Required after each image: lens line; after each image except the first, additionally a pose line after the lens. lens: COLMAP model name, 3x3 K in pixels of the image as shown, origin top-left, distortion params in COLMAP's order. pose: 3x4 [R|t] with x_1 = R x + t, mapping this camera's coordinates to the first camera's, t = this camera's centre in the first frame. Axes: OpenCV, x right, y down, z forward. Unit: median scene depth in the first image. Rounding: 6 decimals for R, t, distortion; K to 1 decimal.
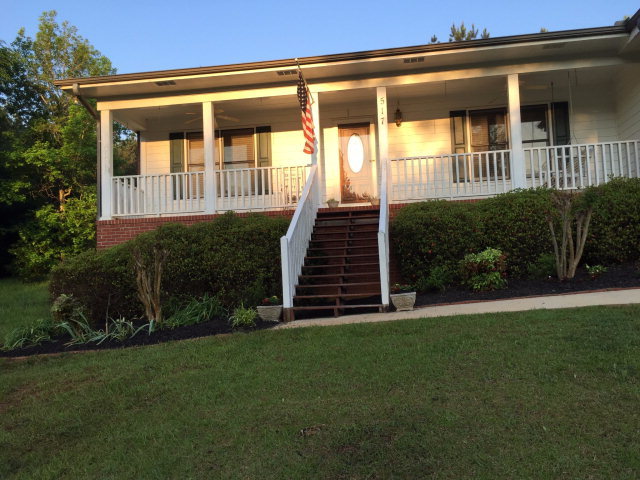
lens RADIAL K [[564.4, 0, 321.8], [0, 564.4, 237.4], [0, 0, 1]] dist [0.086906, -0.179573]
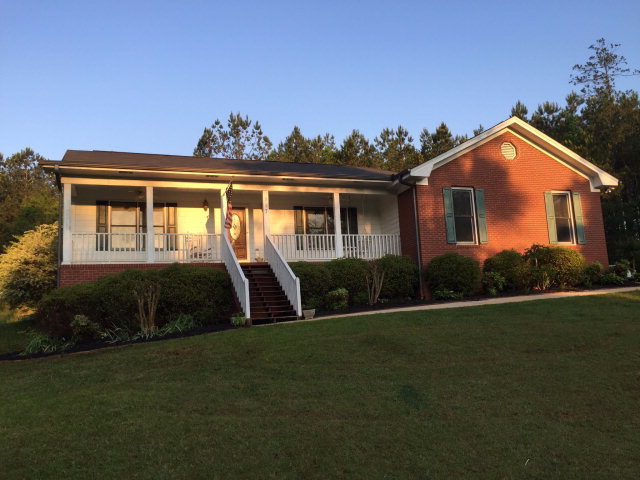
lens RADIAL K [[564.4, 0, 321.8], [0, 564.4, 237.4], [0, 0, 1]] dist [0.086906, -0.179573]
pose [[0.883293, 0.064379, 0.464381, -0.503399], [-0.023478, 0.995358, -0.093333, 0.020515], [-0.468234, 0.071538, 0.880704, -0.518412]]
